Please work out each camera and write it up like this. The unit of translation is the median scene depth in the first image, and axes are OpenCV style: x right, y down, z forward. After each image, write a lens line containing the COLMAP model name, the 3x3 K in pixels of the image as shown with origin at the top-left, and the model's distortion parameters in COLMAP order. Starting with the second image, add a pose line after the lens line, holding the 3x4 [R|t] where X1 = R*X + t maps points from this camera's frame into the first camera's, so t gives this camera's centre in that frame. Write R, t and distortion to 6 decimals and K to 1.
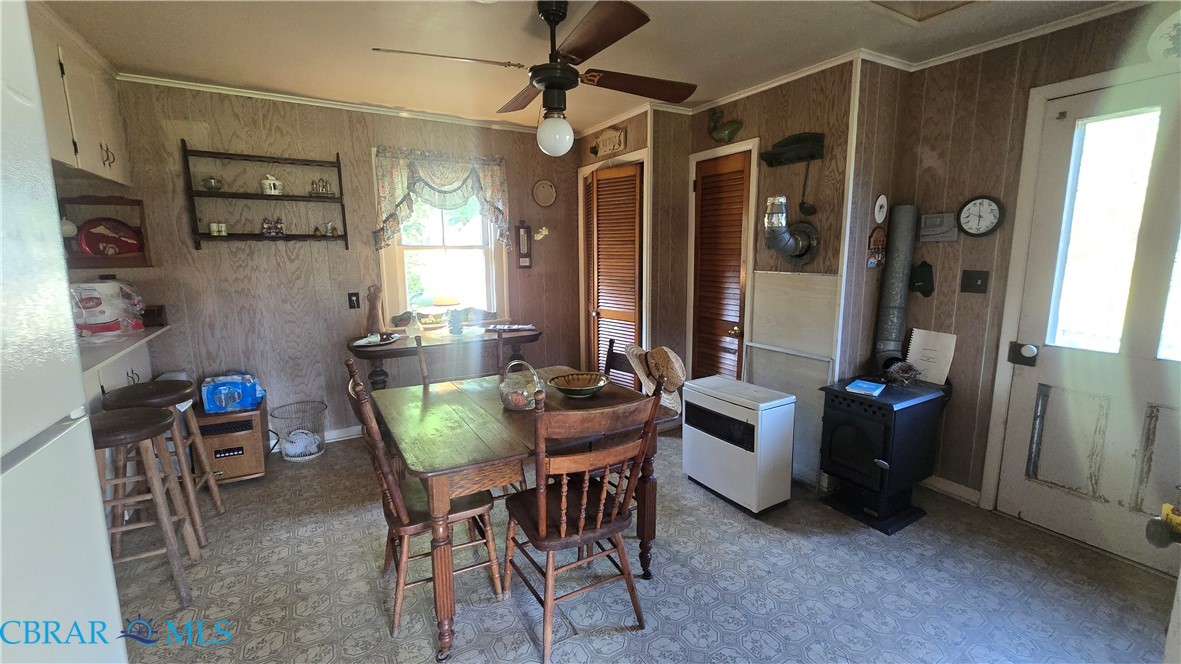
lens RADIAL K [[484.9, 0, 587.7], [0, 484.9, 327.7], [0, 0, 1]] dist [-0.001757, 0.001228]
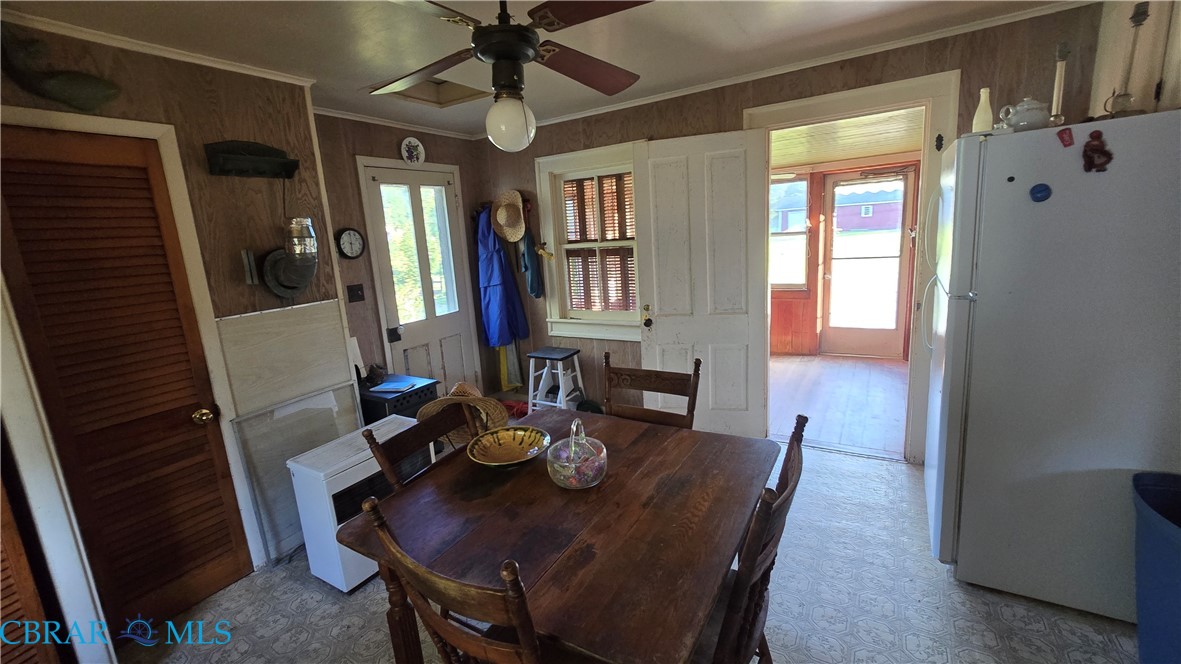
lens RADIAL K [[490.5, 0, 583.1], [0, 490.5, 329.1], [0, 0, 1]] dist [-0.003297, 0.002628]
pose [[-0.463495, -0.136904, 0.875459, -0.530181], [0.207762, 0.943661, 0.257565, -0.175737], [-0.861398, 0.301267, -0.408939, 0.845581]]
